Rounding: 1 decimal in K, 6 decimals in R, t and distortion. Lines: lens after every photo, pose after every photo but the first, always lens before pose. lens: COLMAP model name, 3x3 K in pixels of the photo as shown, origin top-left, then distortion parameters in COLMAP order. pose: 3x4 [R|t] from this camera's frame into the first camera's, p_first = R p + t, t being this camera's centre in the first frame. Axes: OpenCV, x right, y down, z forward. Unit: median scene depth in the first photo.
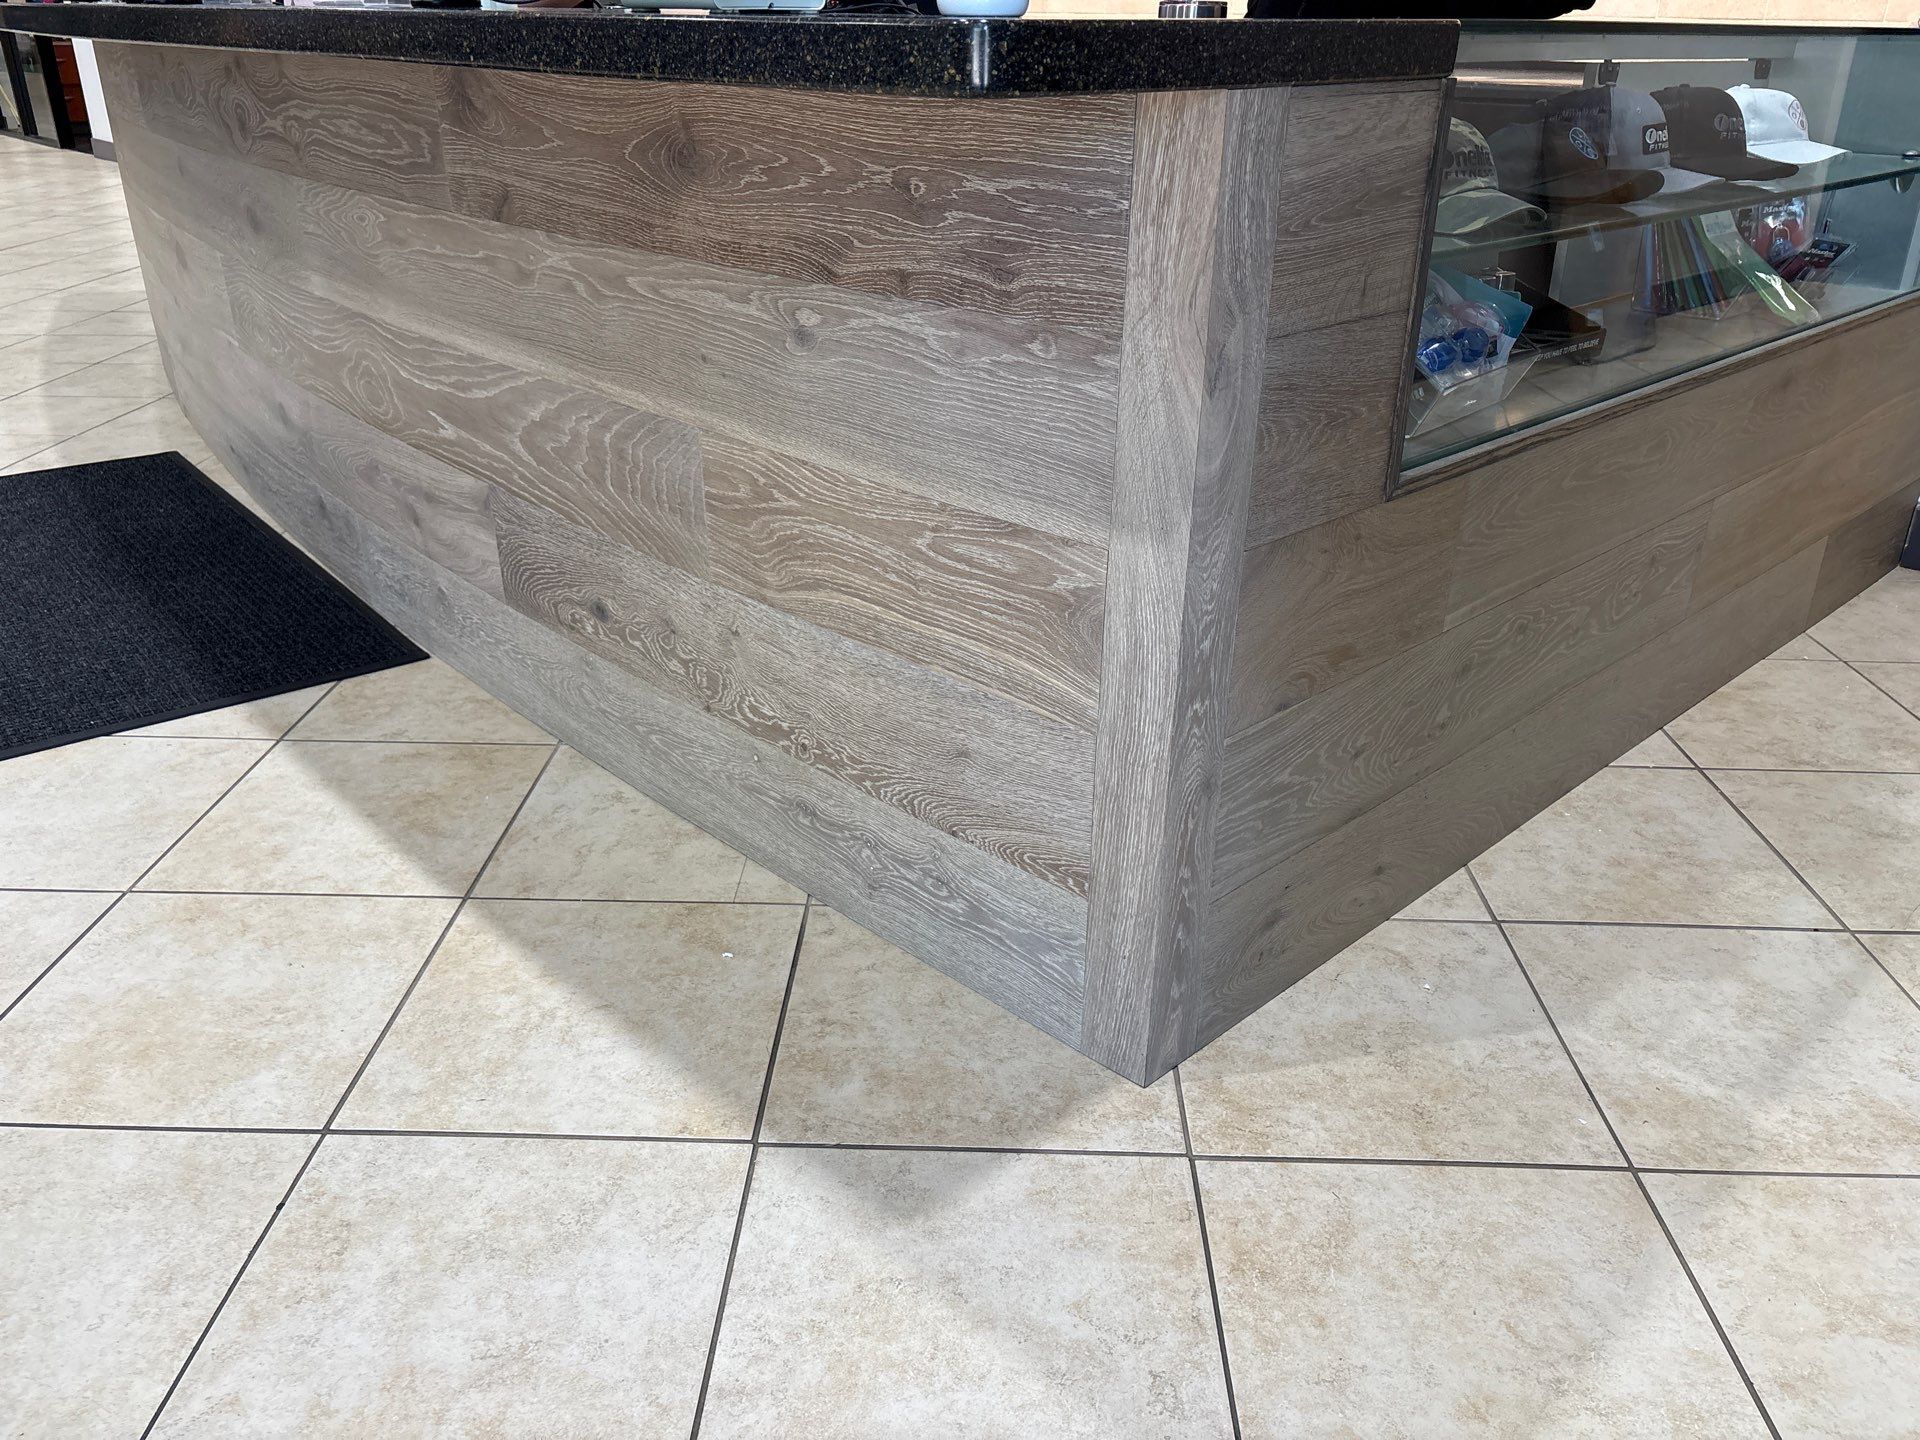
lens RADIAL K [[1462.7, 0, 953.4], [0, 1462.7, 715.7], [0, 0, 1]] dist [0.048985, -0.048522]
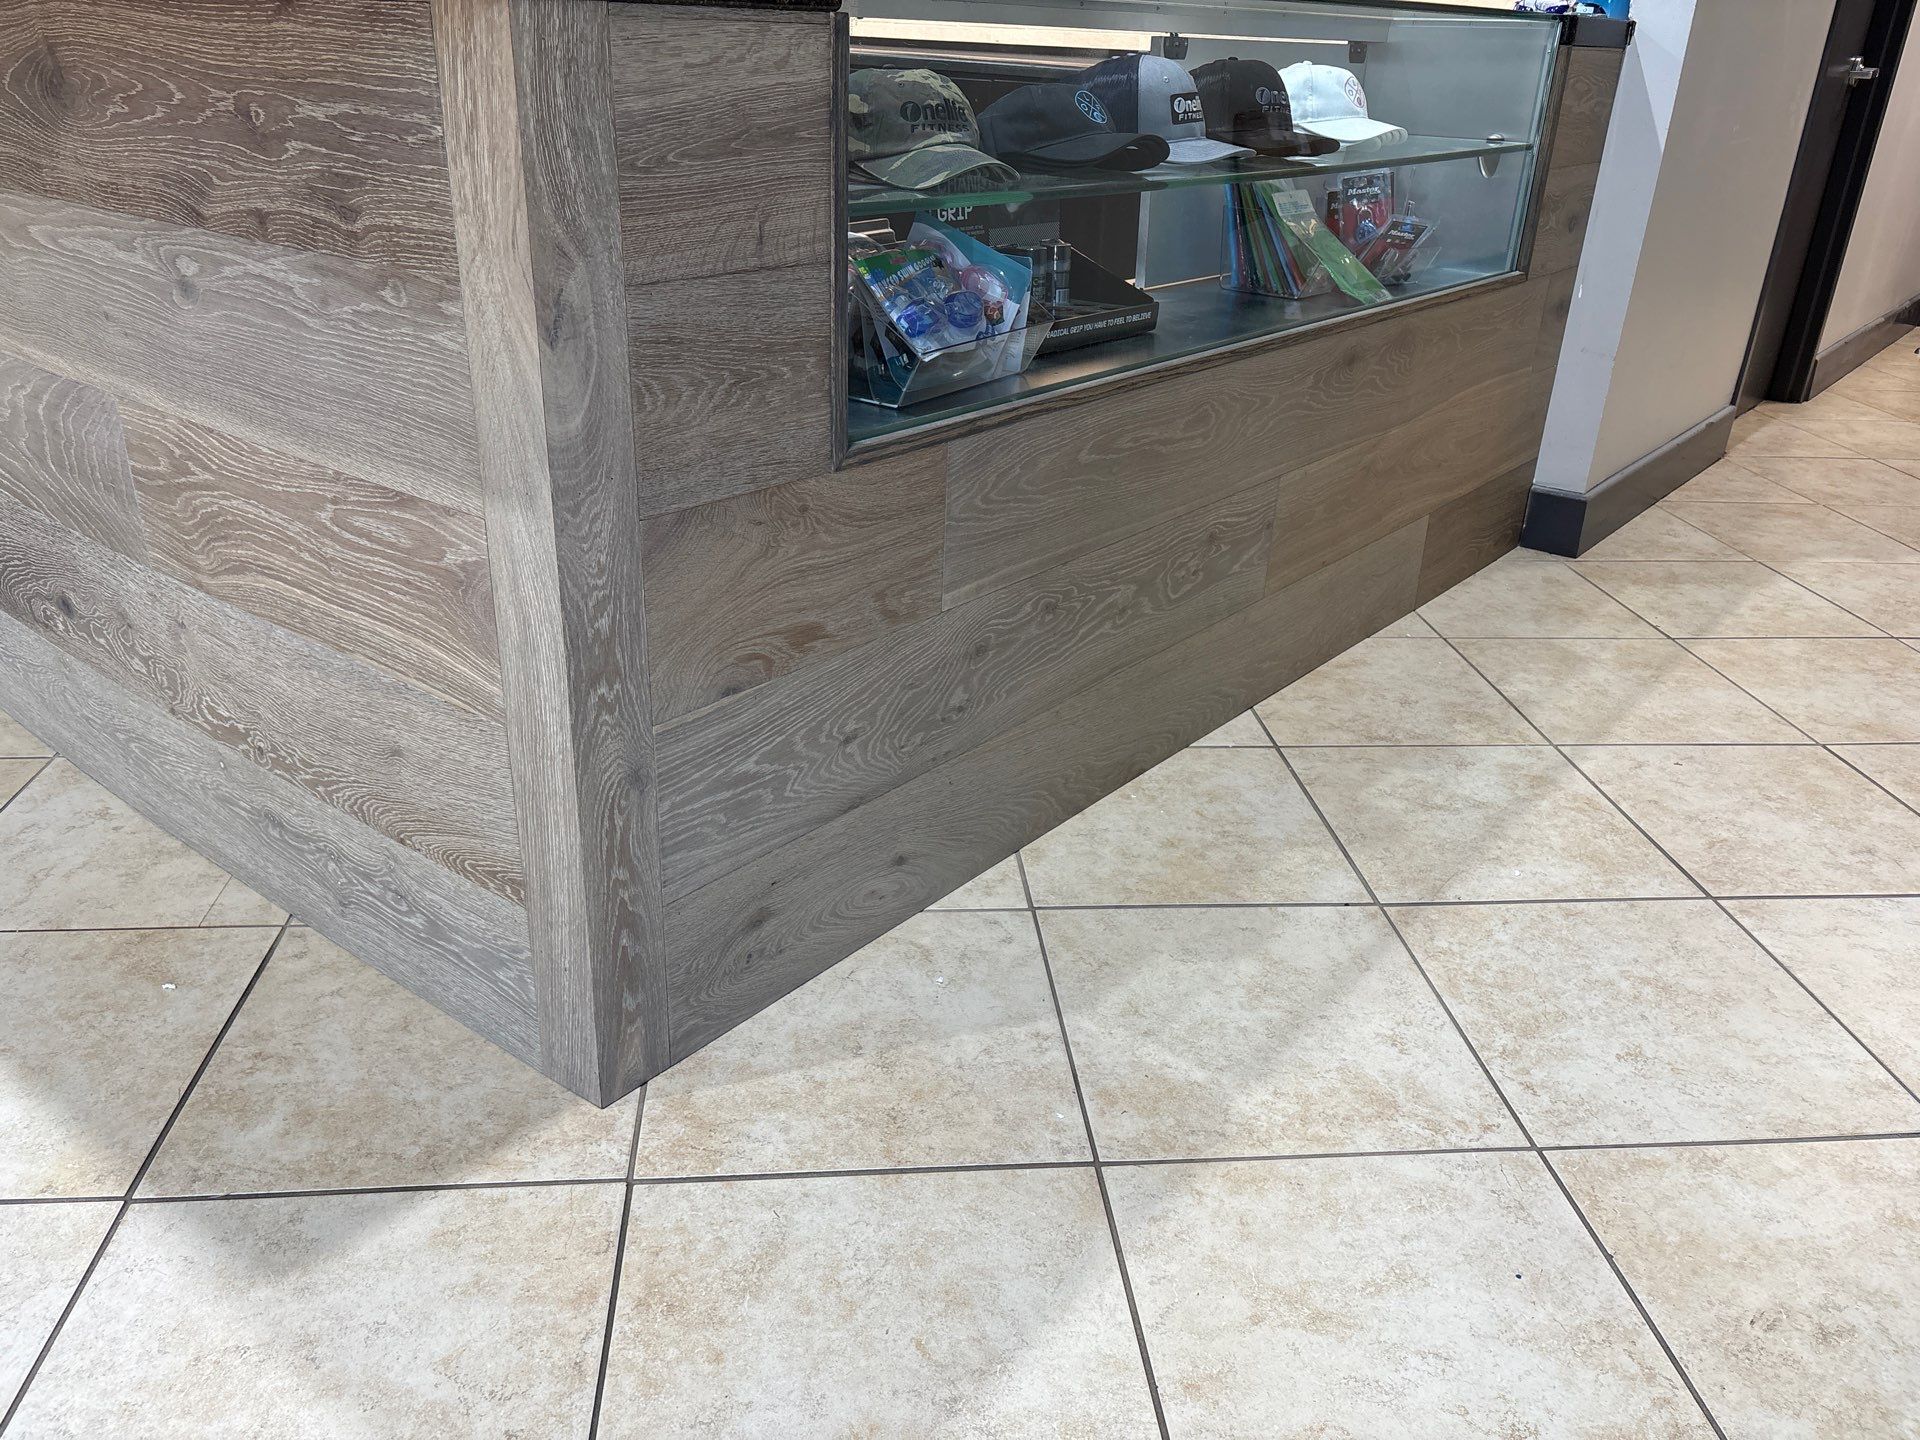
lens RADIAL K [[1462.7, 0, 951.1], [0, 1462.7, 716.4], [0, 0, 1]] dist [0.048985, -0.048522]
pose [[0.993014, -0.026169, 0.115057, 0.249497], [0.026372, 0.999652, -0.000239, 0.013790], [-0.115011, 0.003272, 0.993359, 0.058428]]
